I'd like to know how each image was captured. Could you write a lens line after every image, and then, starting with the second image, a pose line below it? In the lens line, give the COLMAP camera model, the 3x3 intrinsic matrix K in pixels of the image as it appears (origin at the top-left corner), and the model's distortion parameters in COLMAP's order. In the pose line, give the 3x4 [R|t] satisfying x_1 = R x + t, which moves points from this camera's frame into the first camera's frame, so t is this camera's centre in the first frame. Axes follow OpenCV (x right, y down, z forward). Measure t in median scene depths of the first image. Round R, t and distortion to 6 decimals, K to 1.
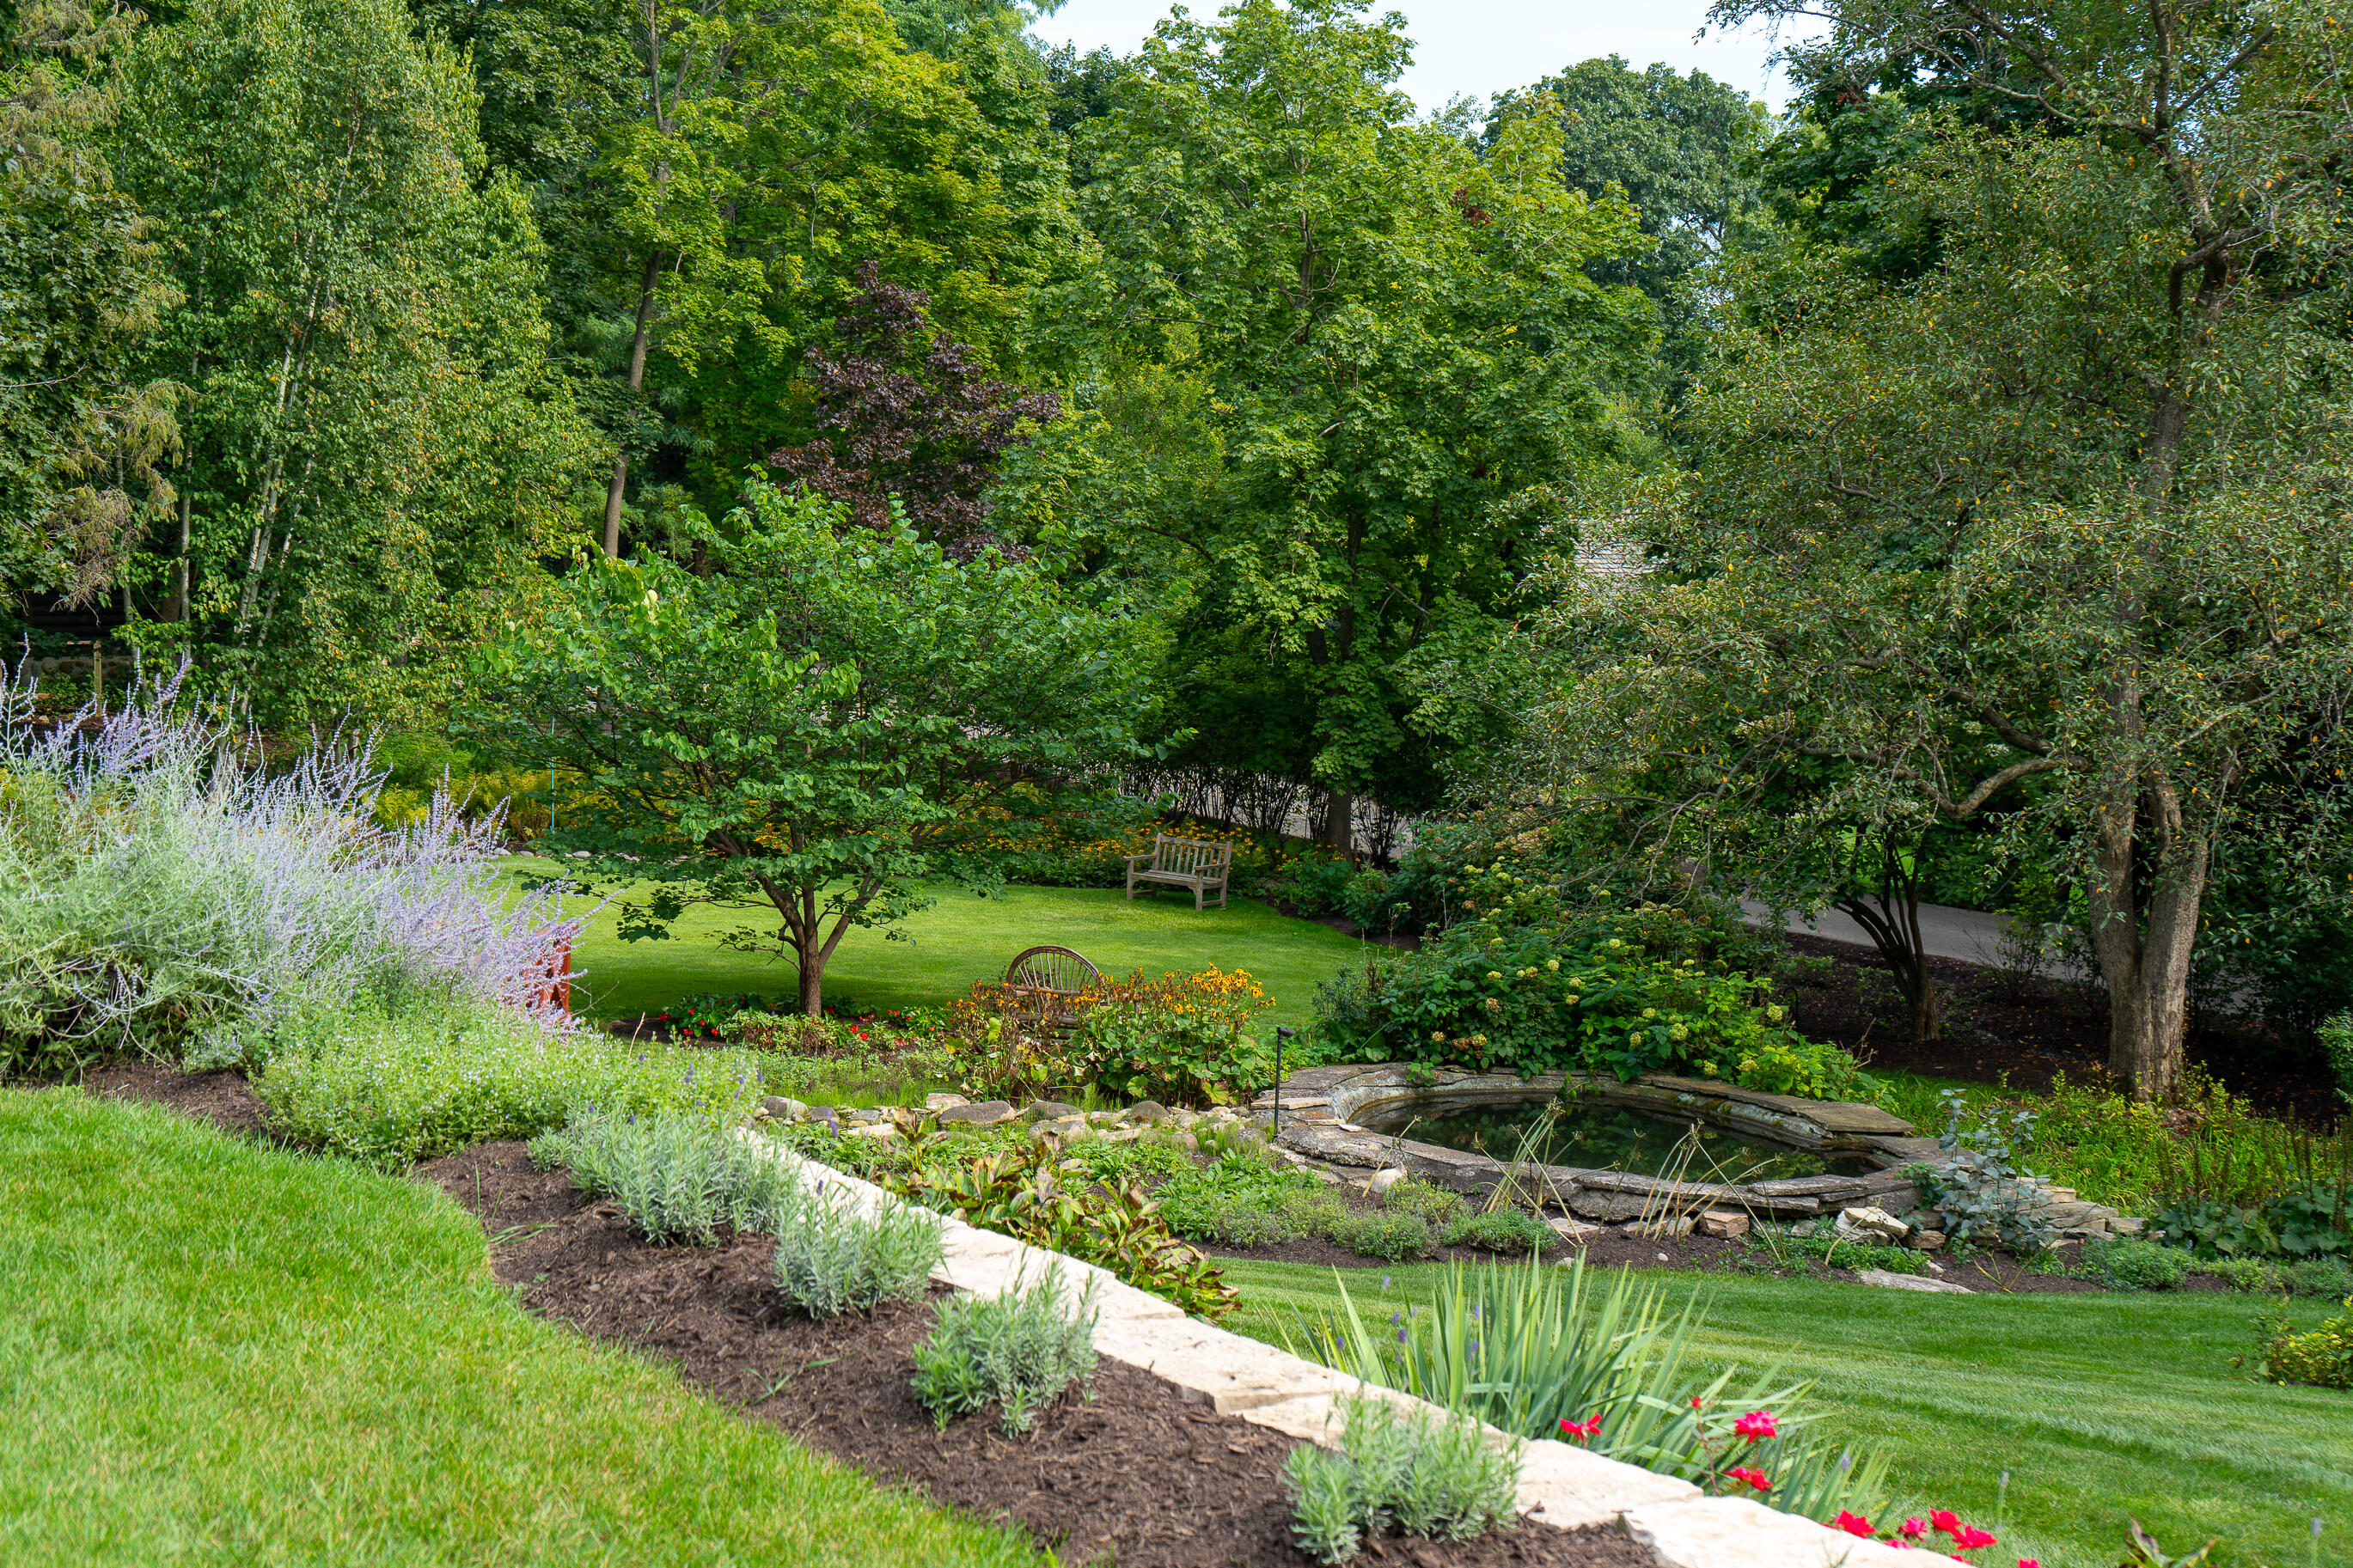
lens RADIAL K [[3095.3, 0, 1149.4], [0, 3095.3, 843.0], [0, 0, 1]] dist [0.034502, 0.000000]
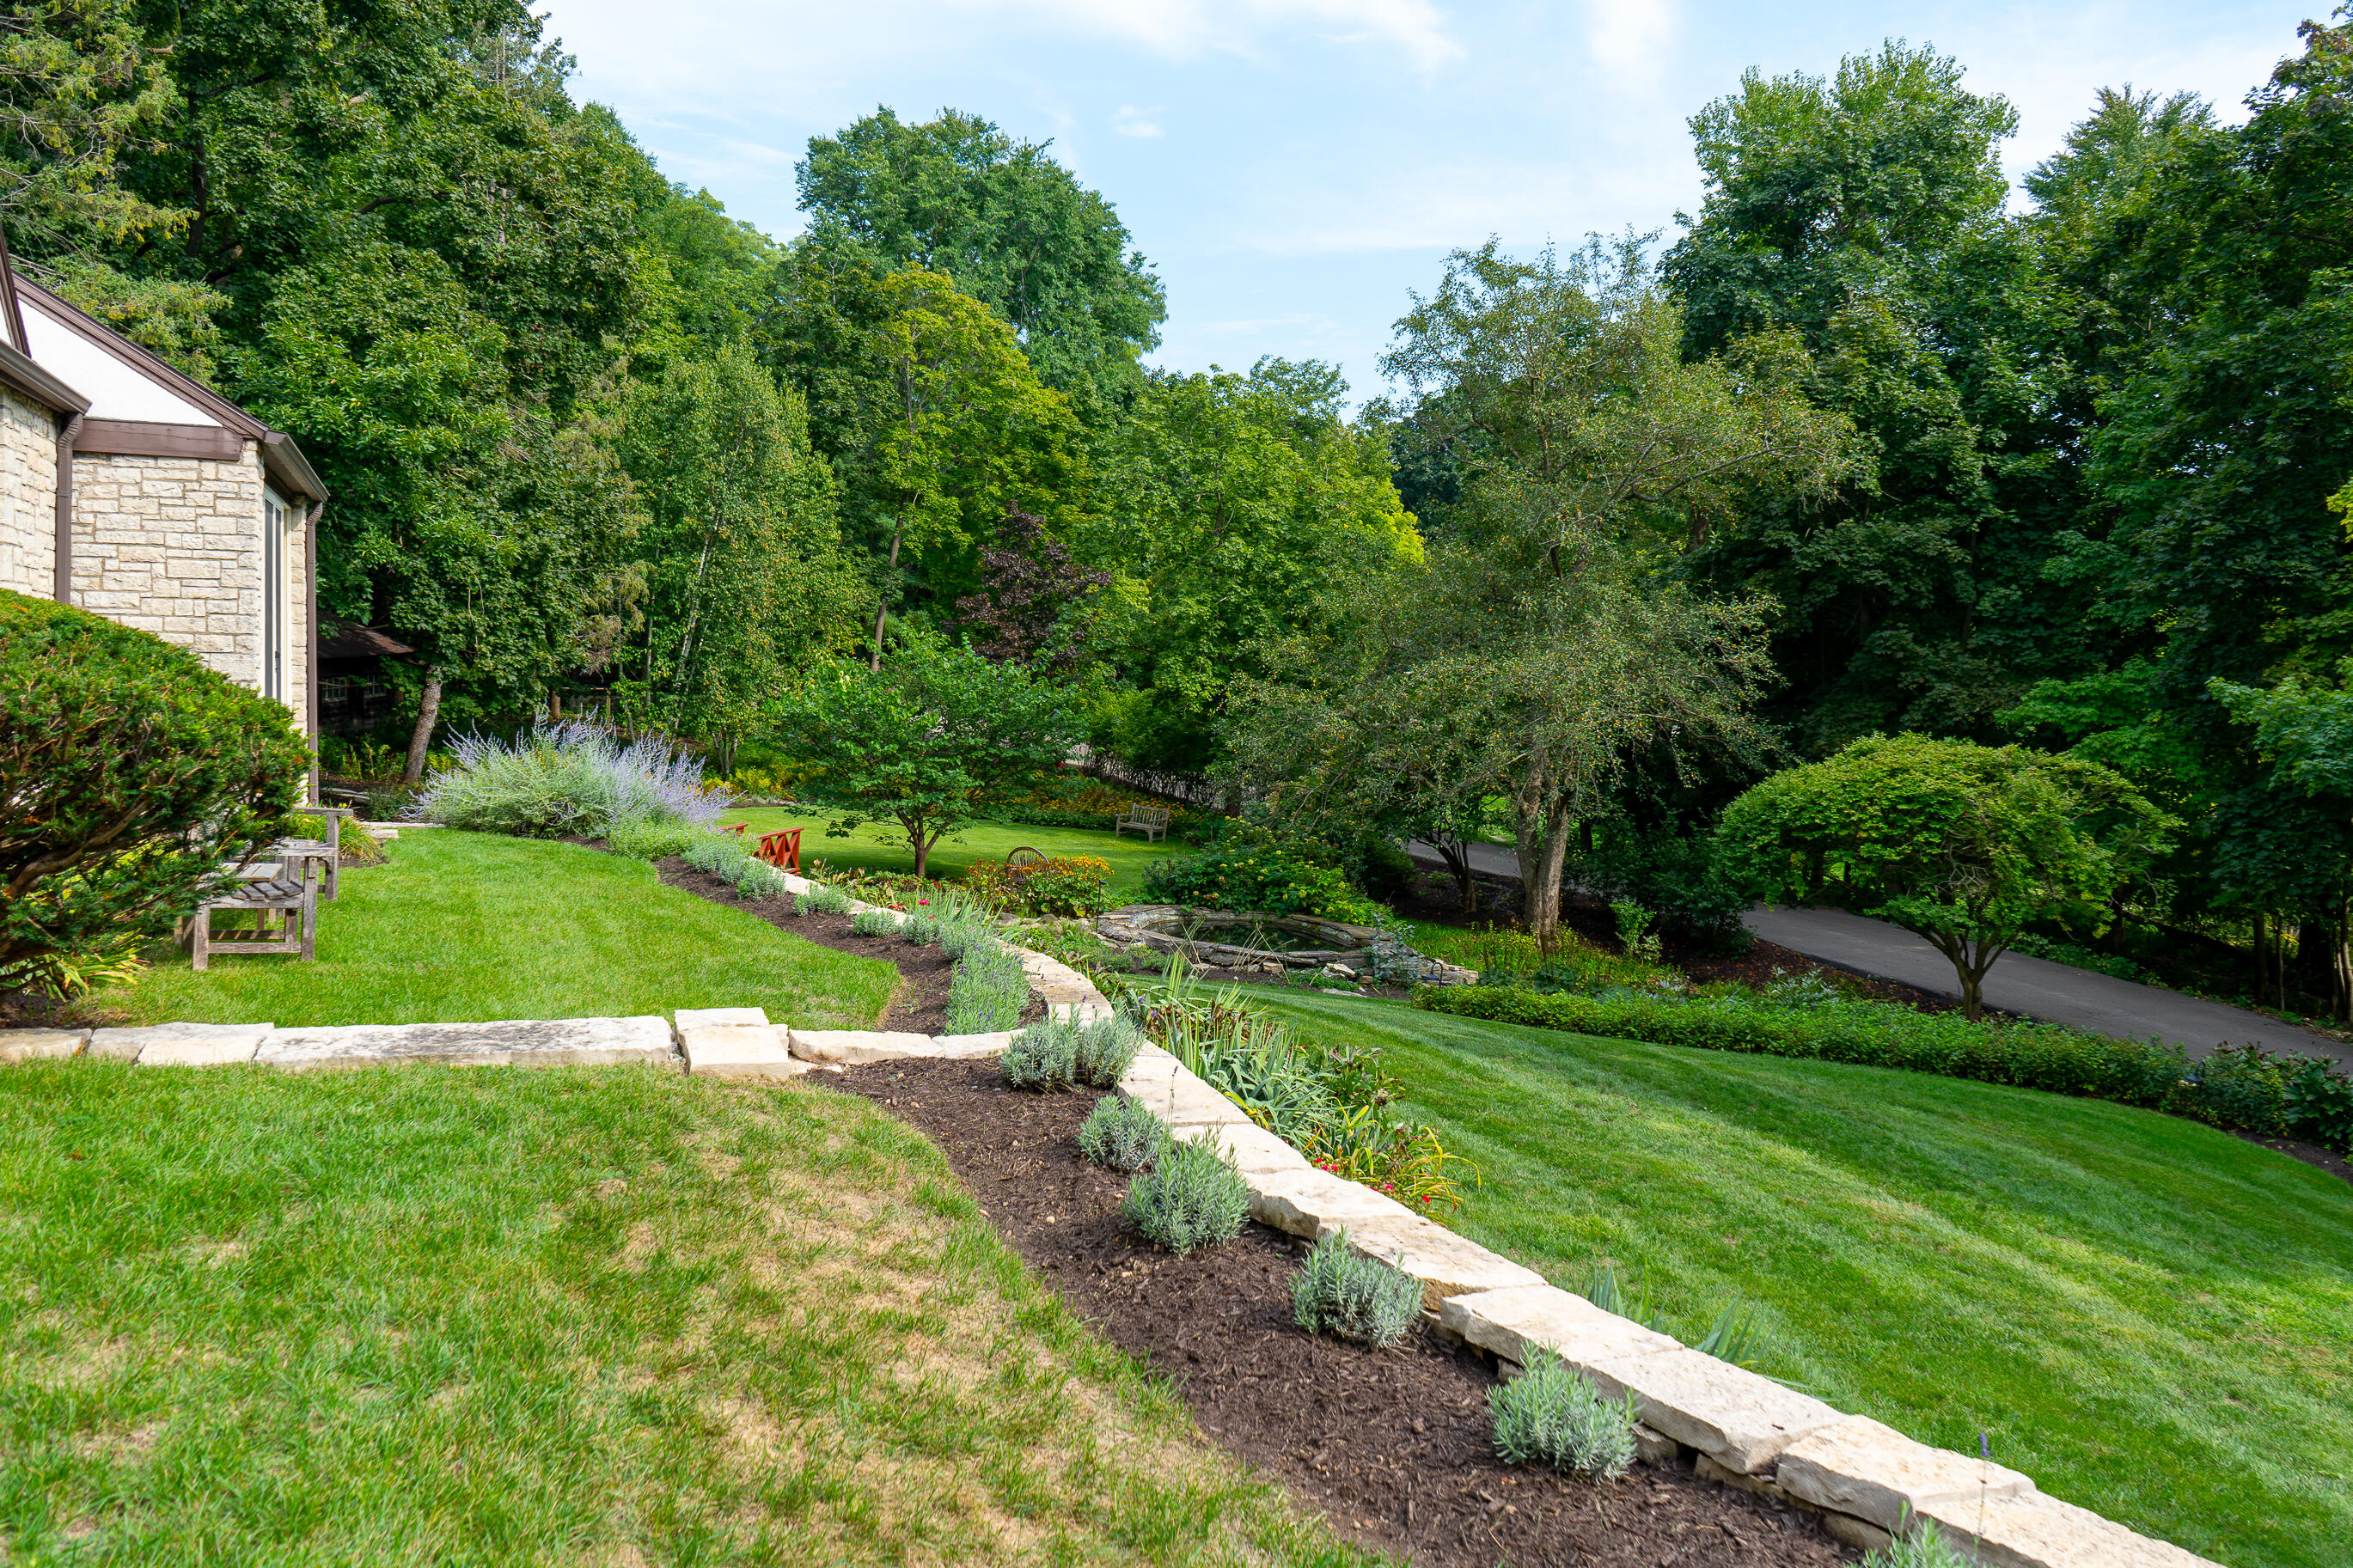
lens RADIAL K [[1878.3, 0, 1136.7], [0, 1878.3, 786.5], [0, 0, 1]] dist [0.007154, -0.020101]
pose [[0.997831, 0.031598, -0.057748, 0.103904], [-0.032711, 0.999295, -0.018426, 0.011340], [0.057125, 0.020275, 0.998161, -0.256285]]
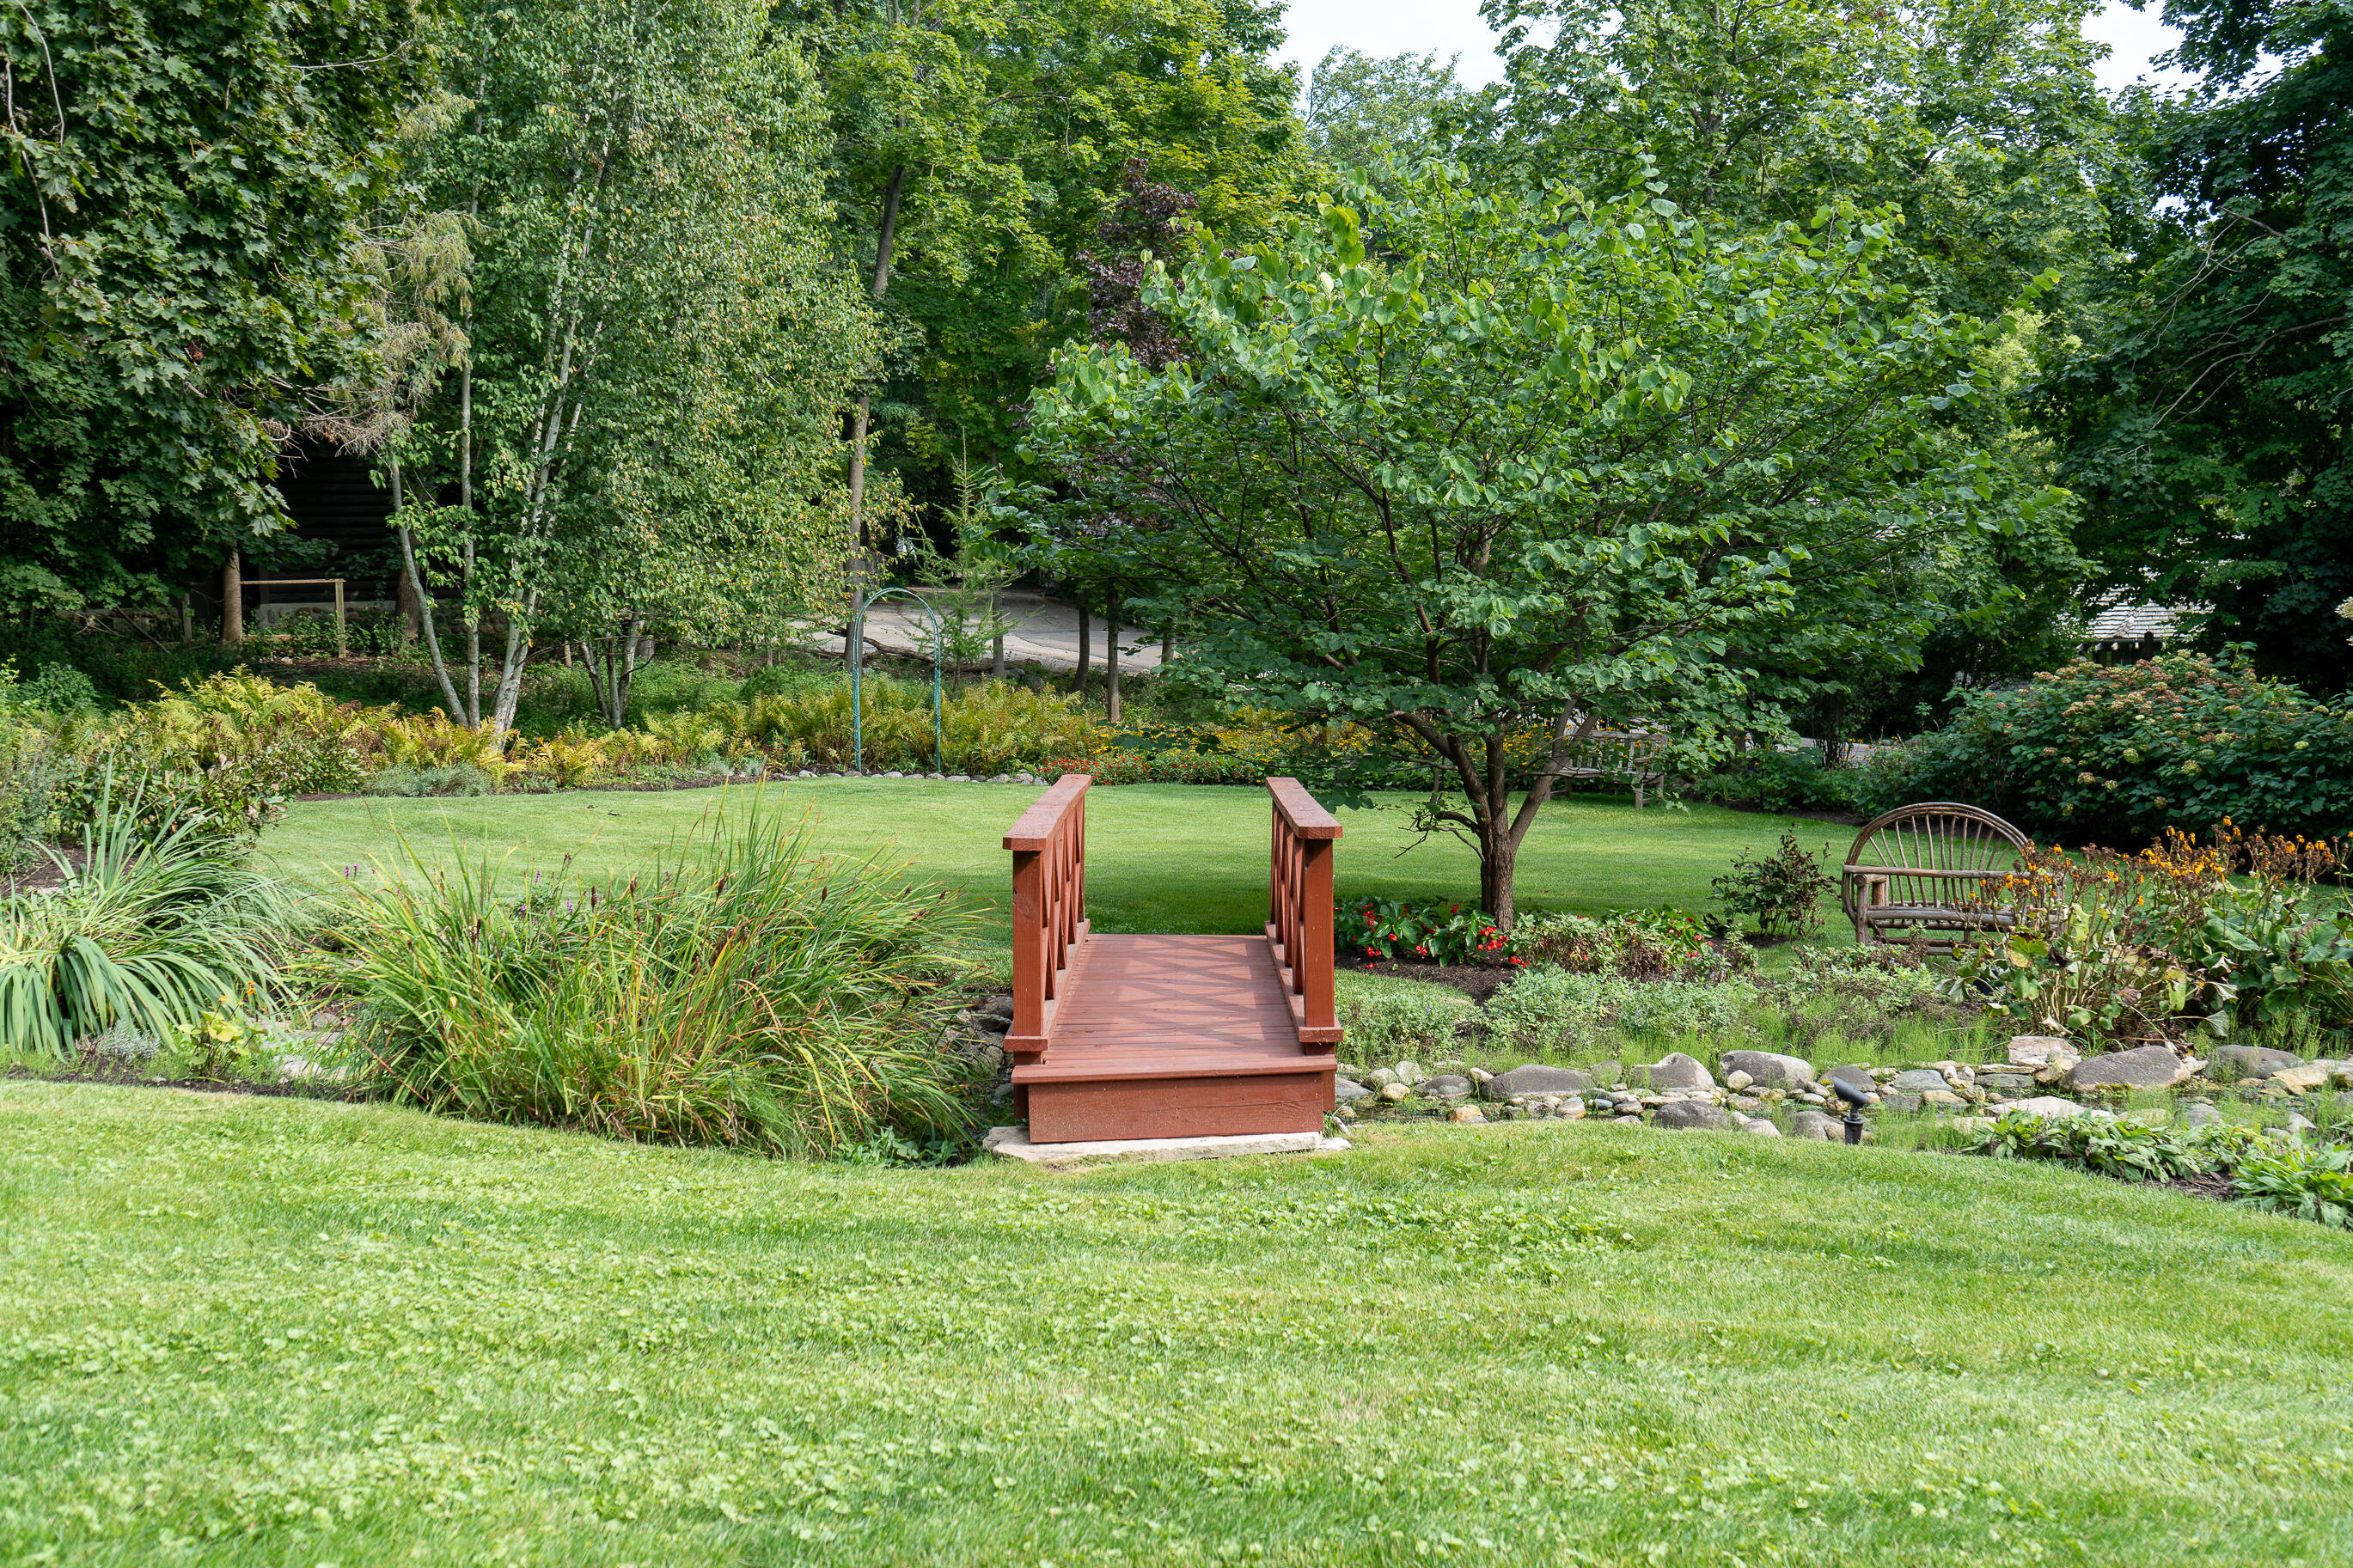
lens RADIAL K [[2451.8, 0, 1169.6], [0, 2451.8, 804.4], [0, 0, 1]] dist [0.020754, 0.000000]
pose [[0.999396, -0.026566, 0.022384, -0.188459], [0.026683, 0.999632, -0.004955, 0.028195], [-0.022244, 0.005550, 0.999737, 0.442257]]
